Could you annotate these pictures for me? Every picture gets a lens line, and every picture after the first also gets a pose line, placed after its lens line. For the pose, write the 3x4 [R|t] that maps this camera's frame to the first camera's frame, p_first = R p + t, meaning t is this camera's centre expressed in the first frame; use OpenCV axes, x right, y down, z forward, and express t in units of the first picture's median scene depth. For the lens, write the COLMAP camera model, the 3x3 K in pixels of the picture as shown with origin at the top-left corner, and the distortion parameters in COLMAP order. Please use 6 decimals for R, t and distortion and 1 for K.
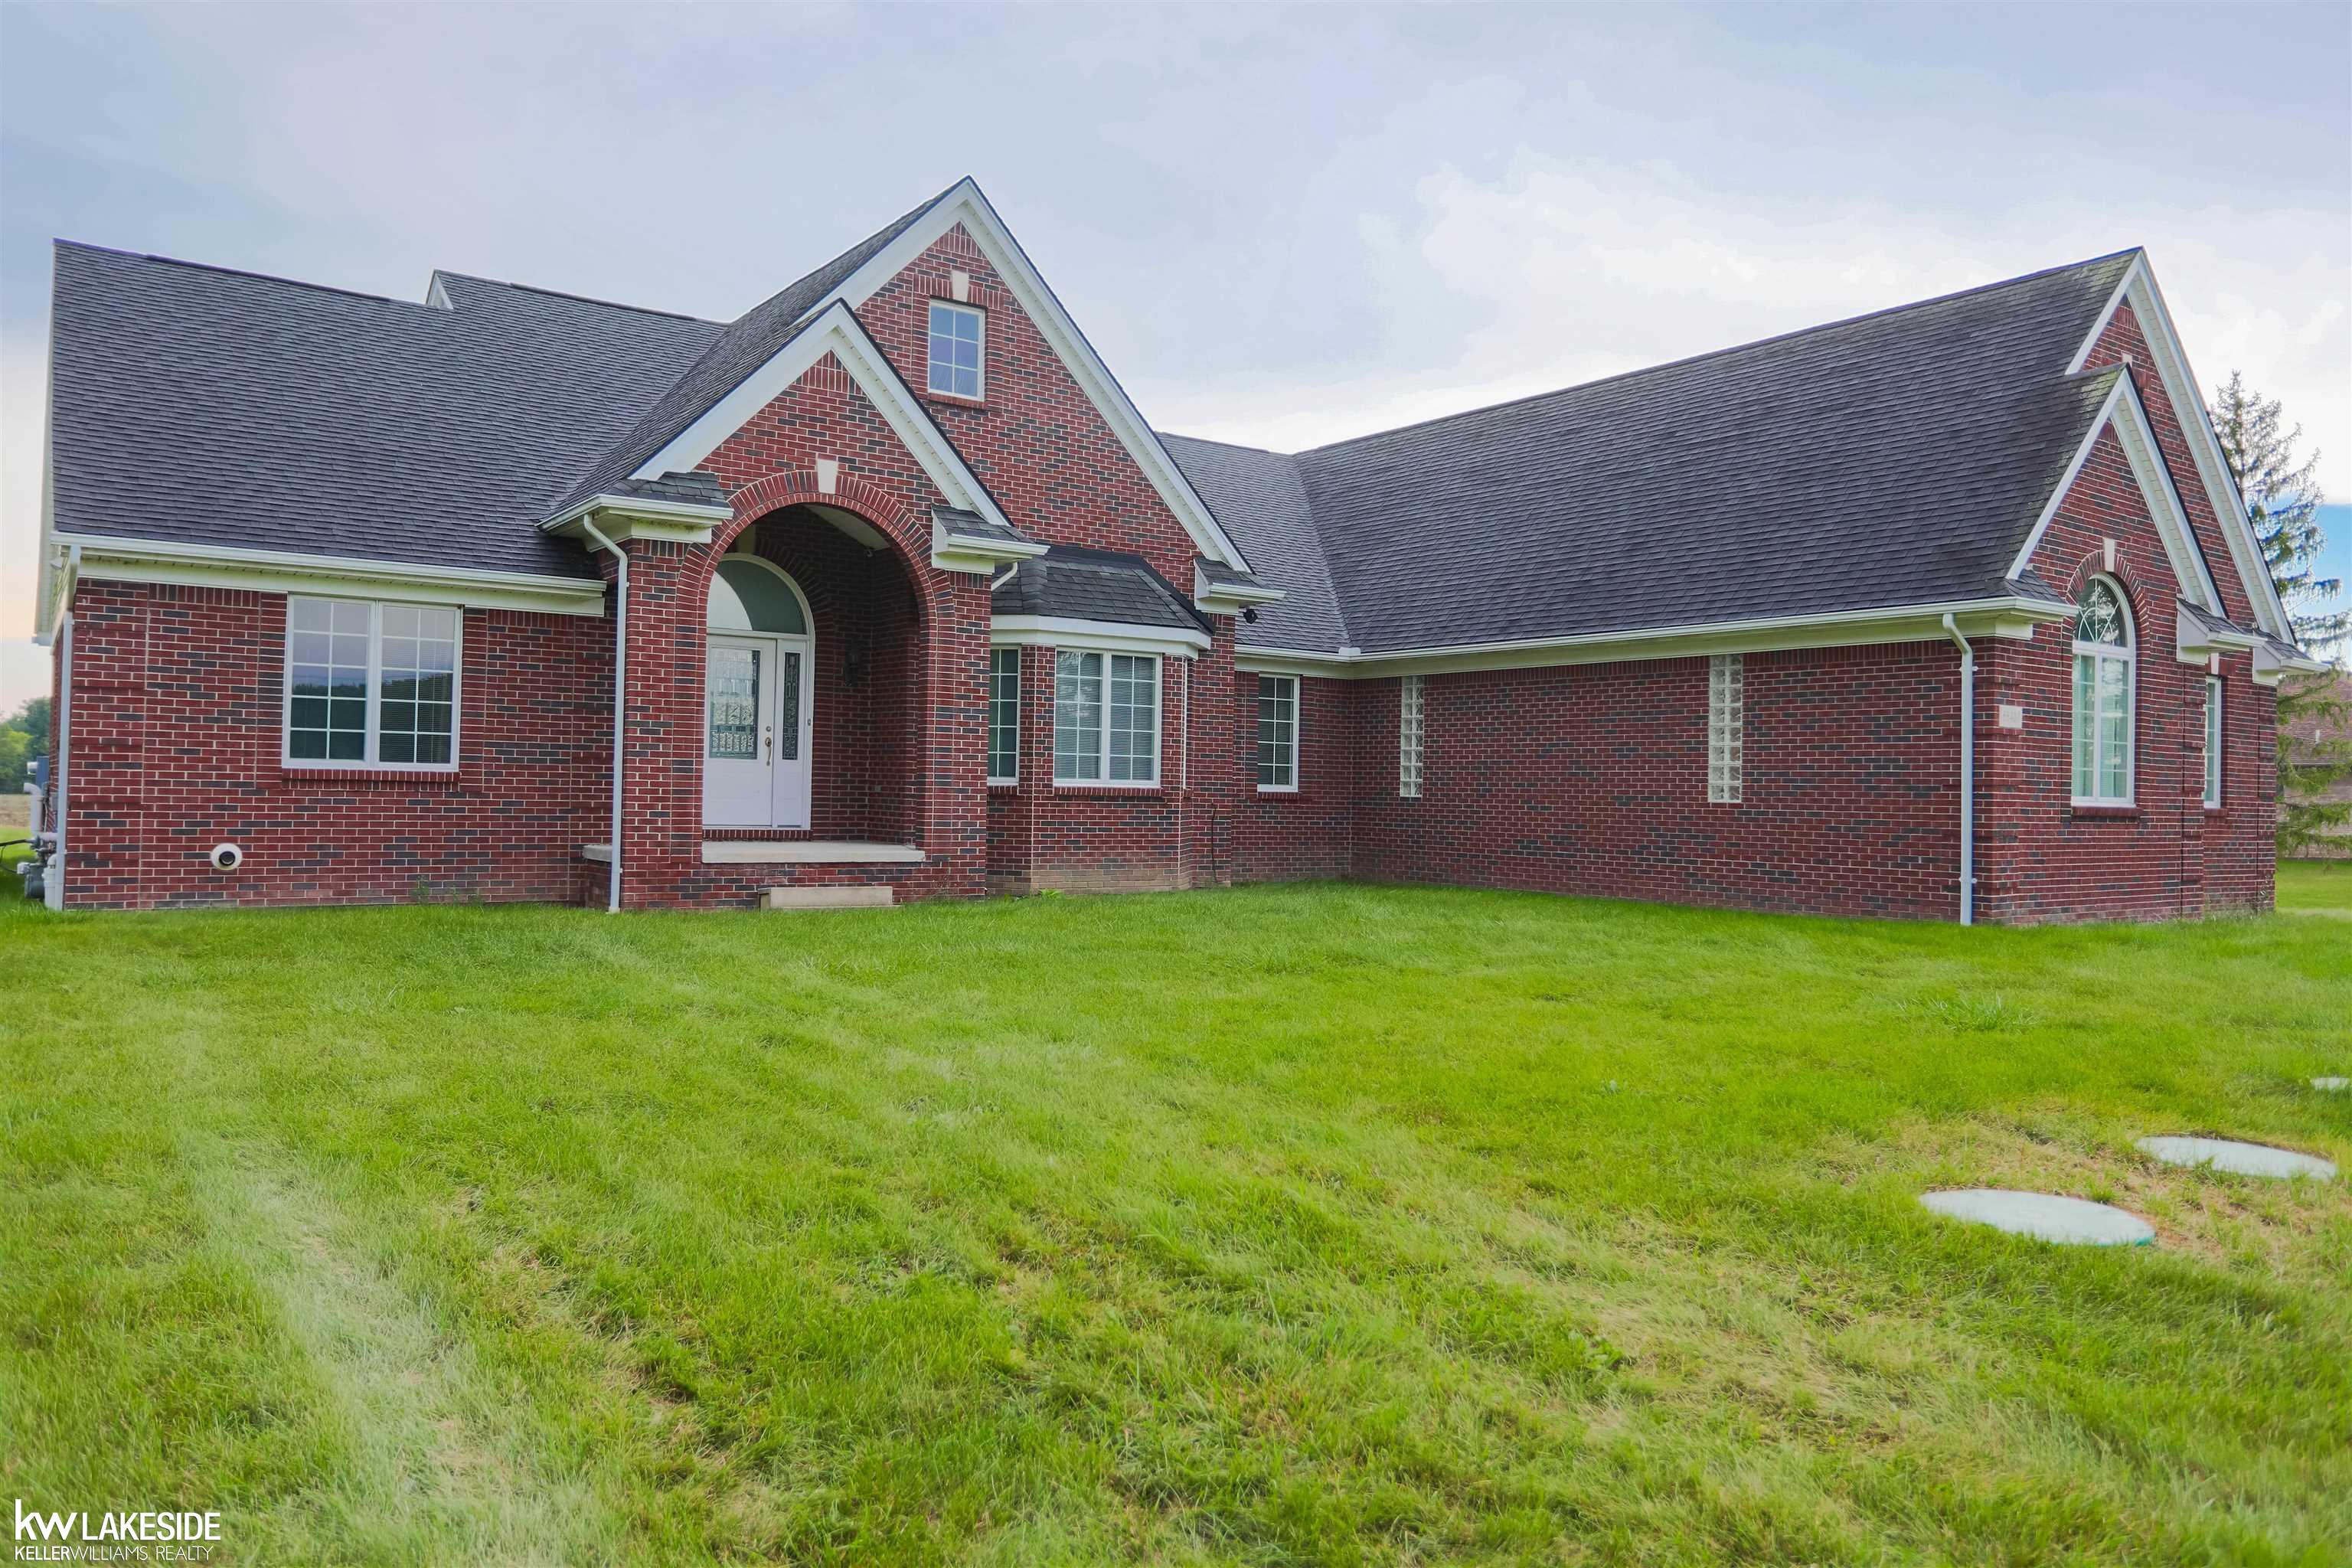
lens RADIAL K [[1659.7, 0, 1176.0], [0, 1659.7, 784.0], [0, 0, 1]] dist [-0.079013, 0.092068]
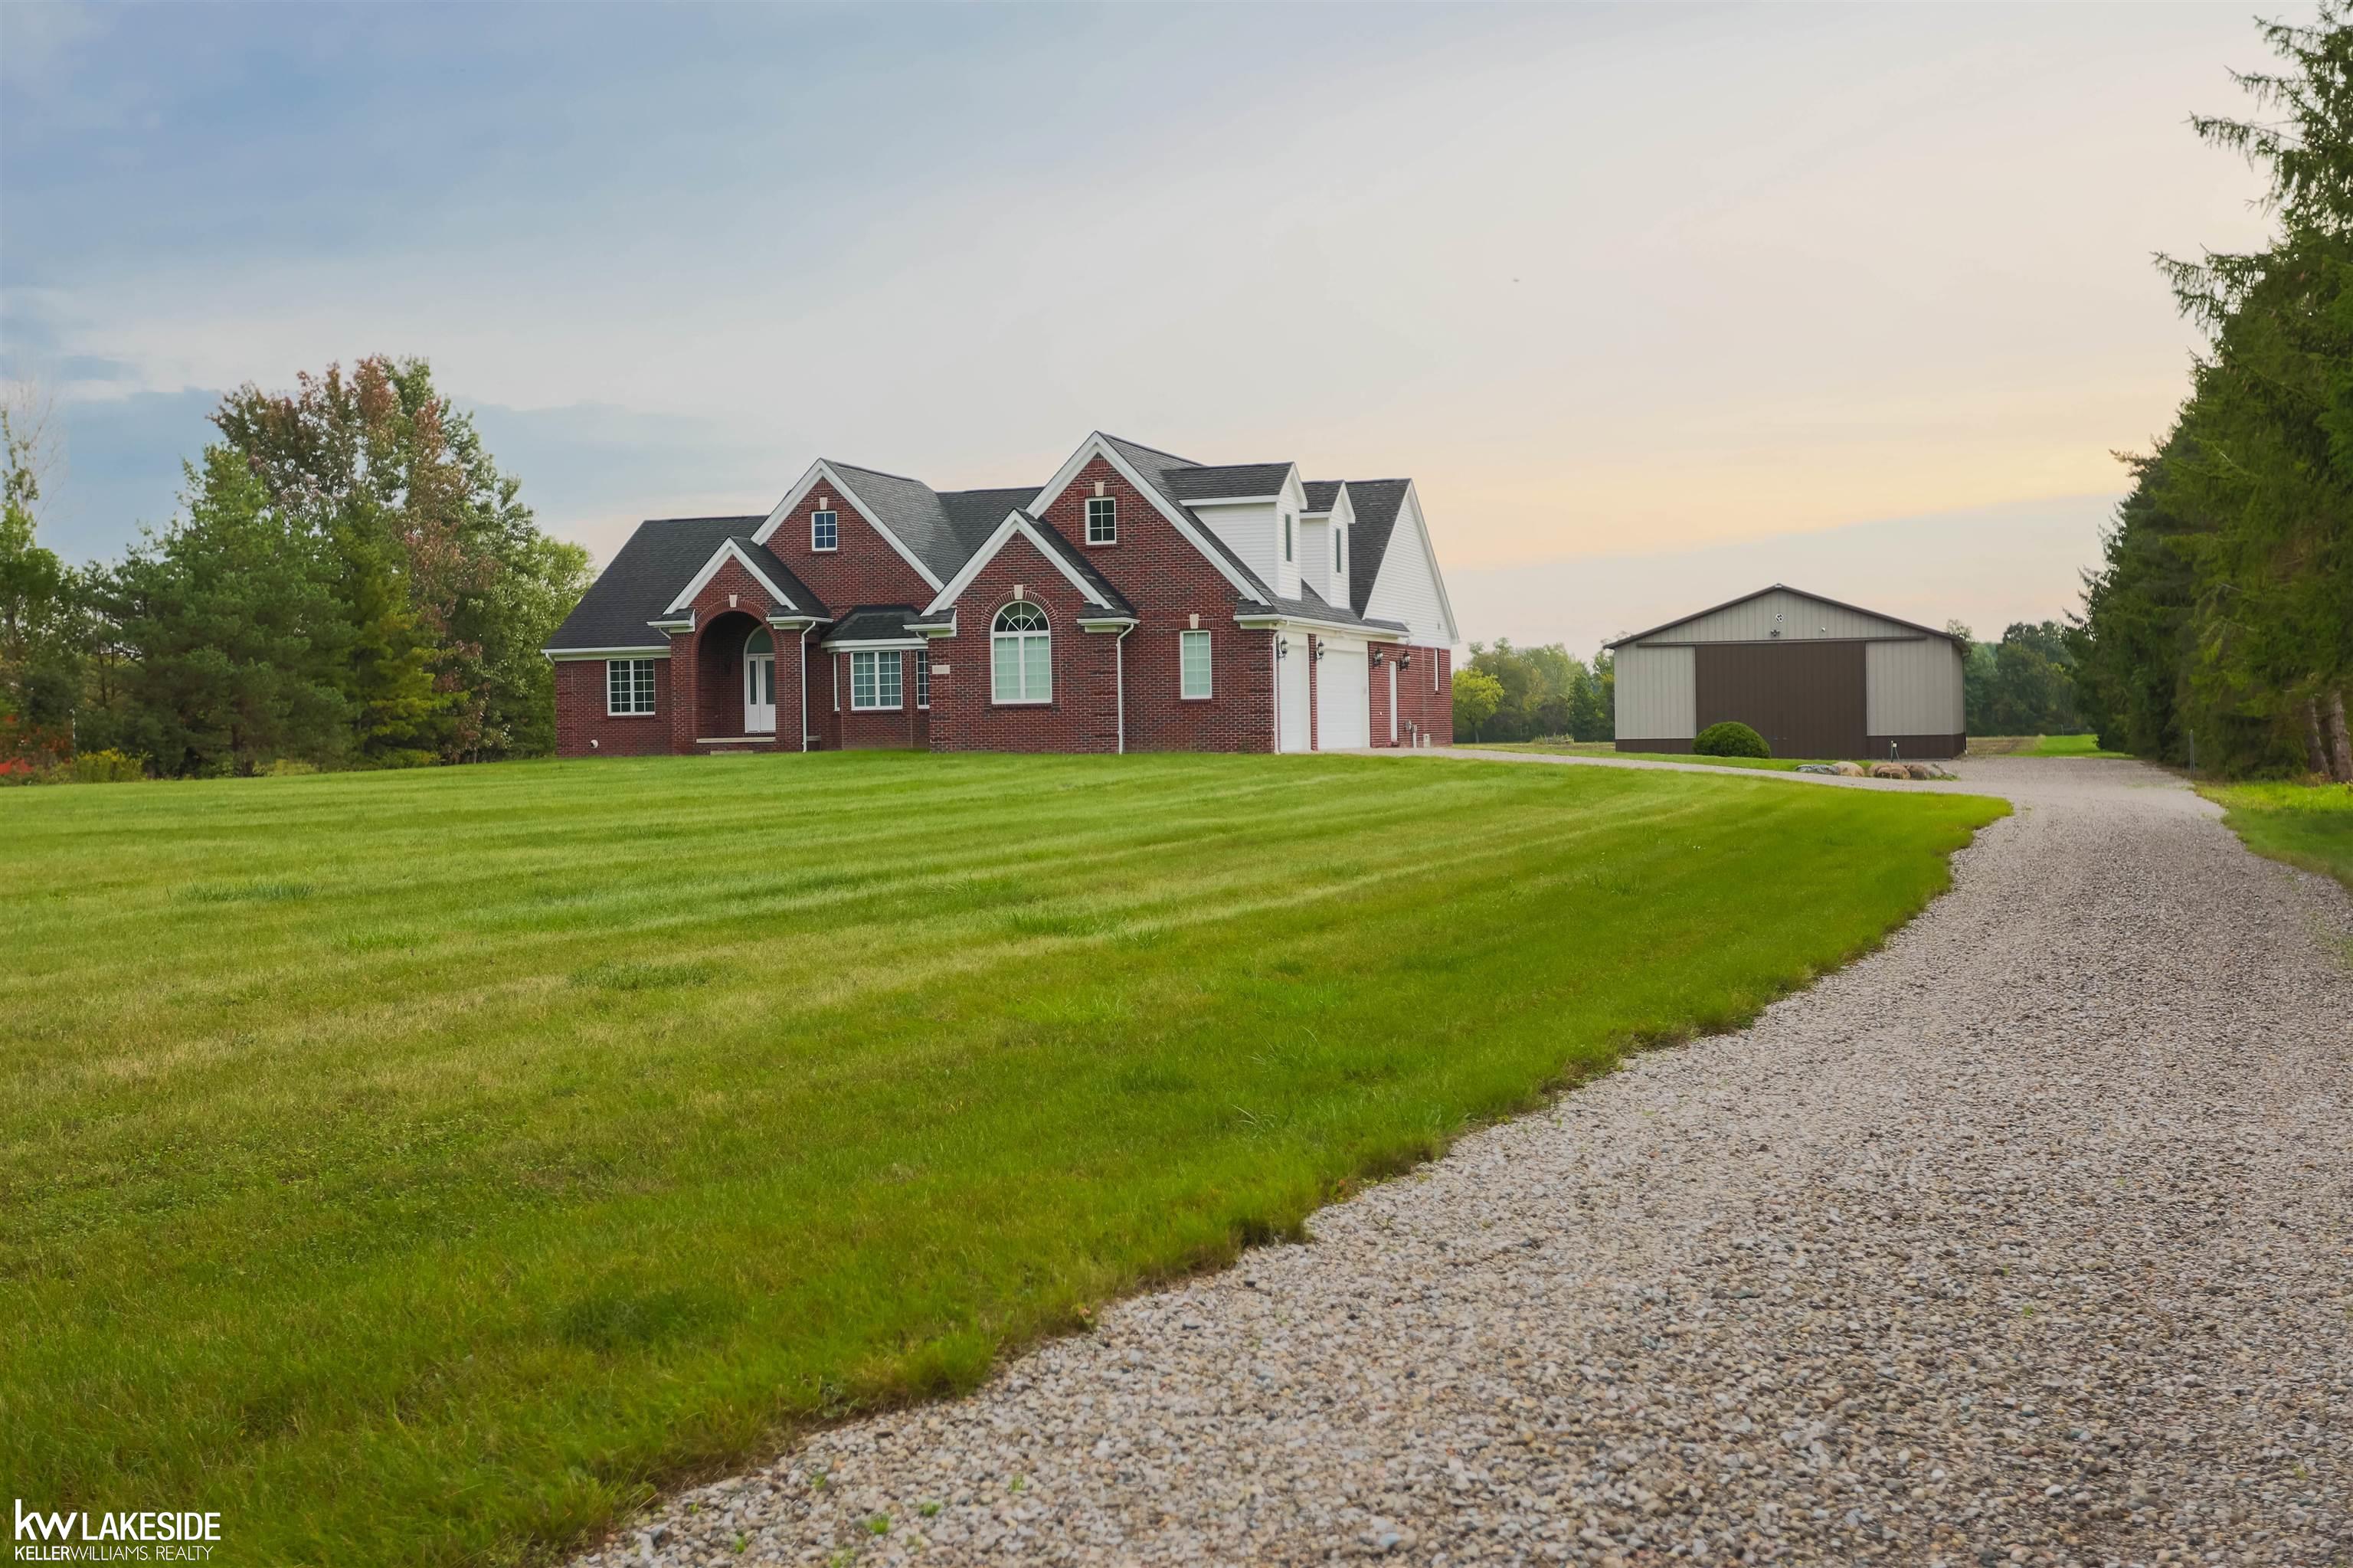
lens RADIAL K [[2867.7, 0, 1176.5], [0, 2867.7, 784.0], [0, 0, 1]] dist [-0.001526, -0.001738]
pose [[0.596677, -0.016821, -0.802305, 3.557468], [0.036394, 0.999319, 0.006115, 0.100359], [0.801656, -0.032848, 0.596883, -1.106771]]
